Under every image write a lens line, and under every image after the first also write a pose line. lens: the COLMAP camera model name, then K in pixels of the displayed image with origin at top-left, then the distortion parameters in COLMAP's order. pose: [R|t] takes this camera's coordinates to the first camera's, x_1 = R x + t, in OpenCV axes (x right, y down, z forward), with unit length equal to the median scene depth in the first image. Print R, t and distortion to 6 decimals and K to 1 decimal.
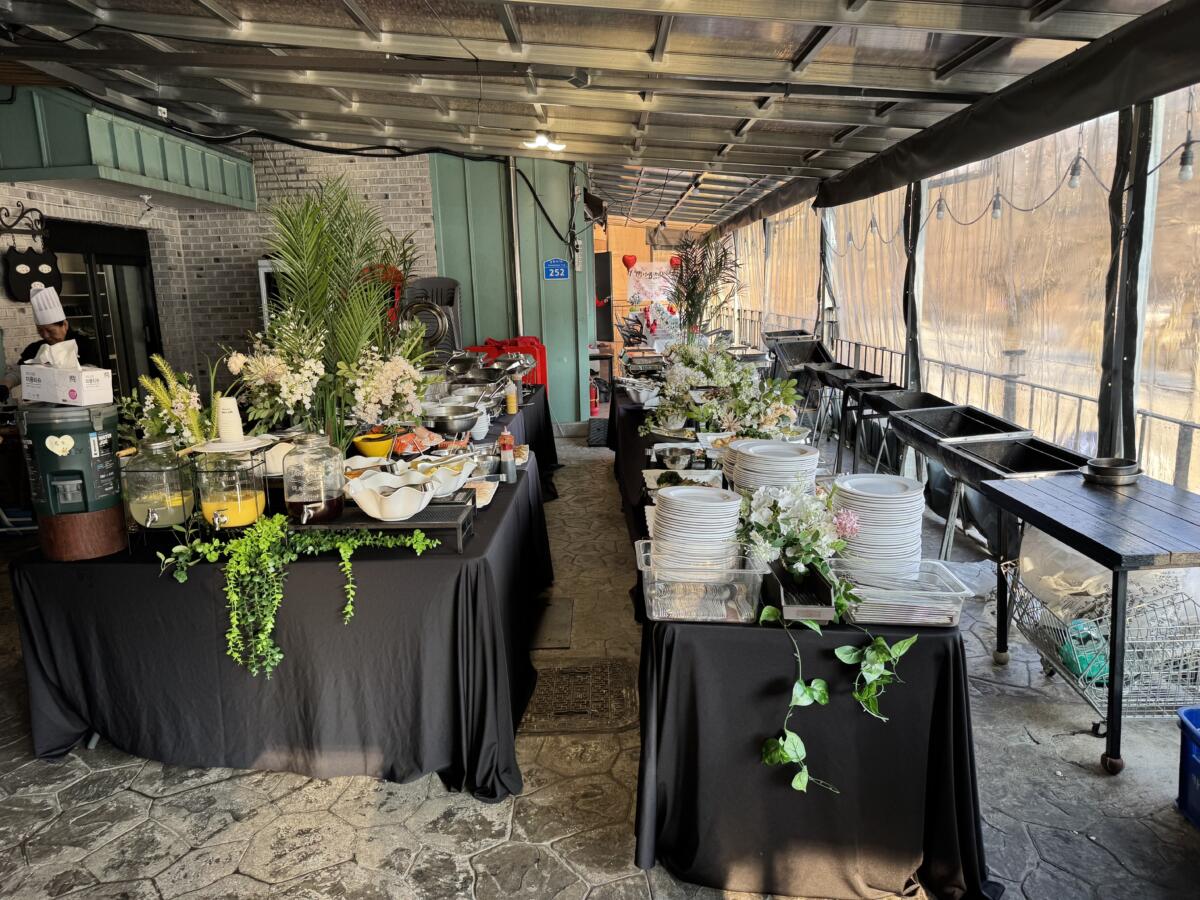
lens RADIAL K [[843.6, 0, 599.9], [0, 843.6, 440.1], [0, 0, 1]] dist [0.035779, -0.036186]
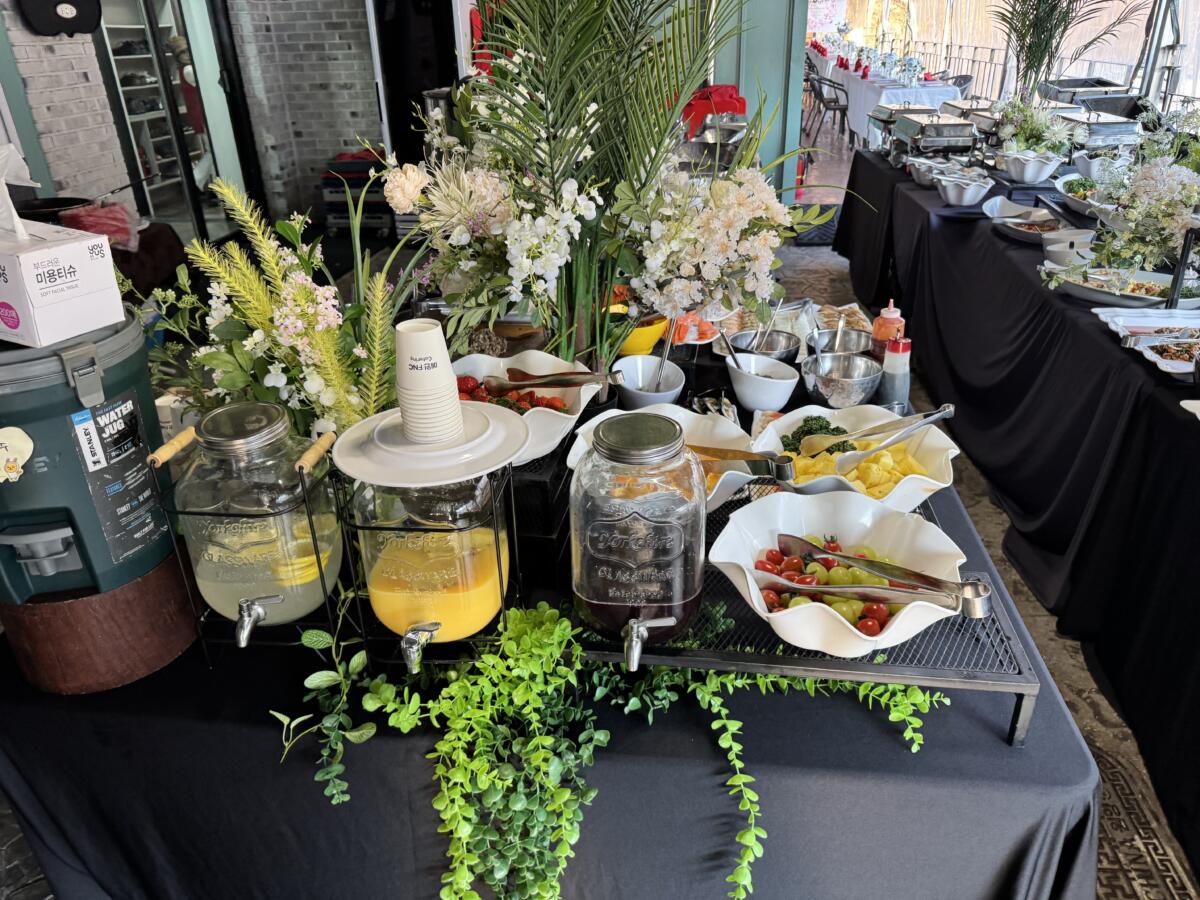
lens RADIAL K [[843.6, 0, 605.4], [0, 843.6, 422.3], [0, 0, 1]] dist [0.035779, -0.036186]
pose [[0.994882, 0.043068, -0.091408, -0.310656], [-0.017629, 0.964726, 0.262666, -0.101209], [0.099496, -0.259710, 0.960547, 0.621574]]
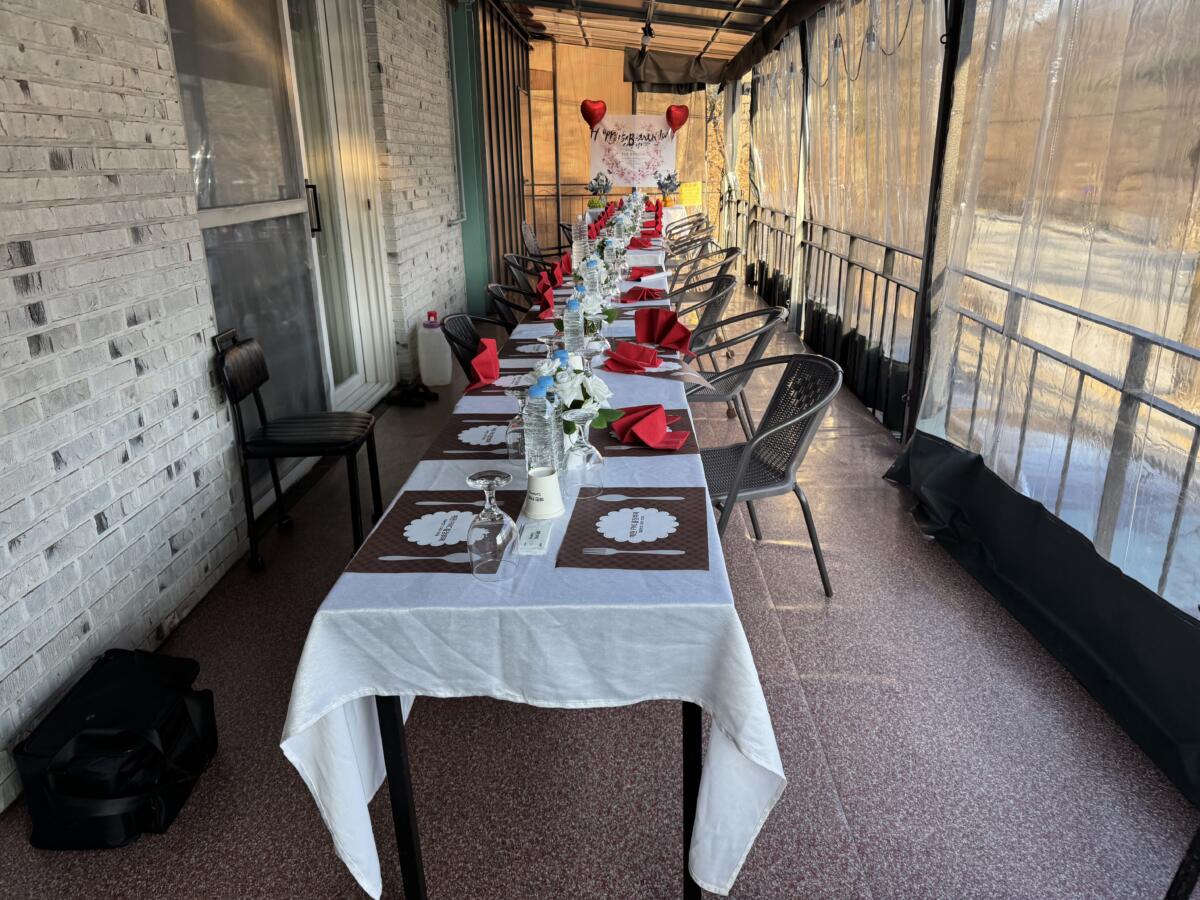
lens RADIAL K [[843.6, 0, 608.1], [0, 843.6, 453.9], [0, 0, 1]] dist [0.035779, -0.036186]
pose [[0.999591, 0.028505, 0.002079, 0.340905], [-0.028486, 0.987755, 0.153391, -0.509494], [0.002319, -0.153388, 0.988163, 2.810466]]
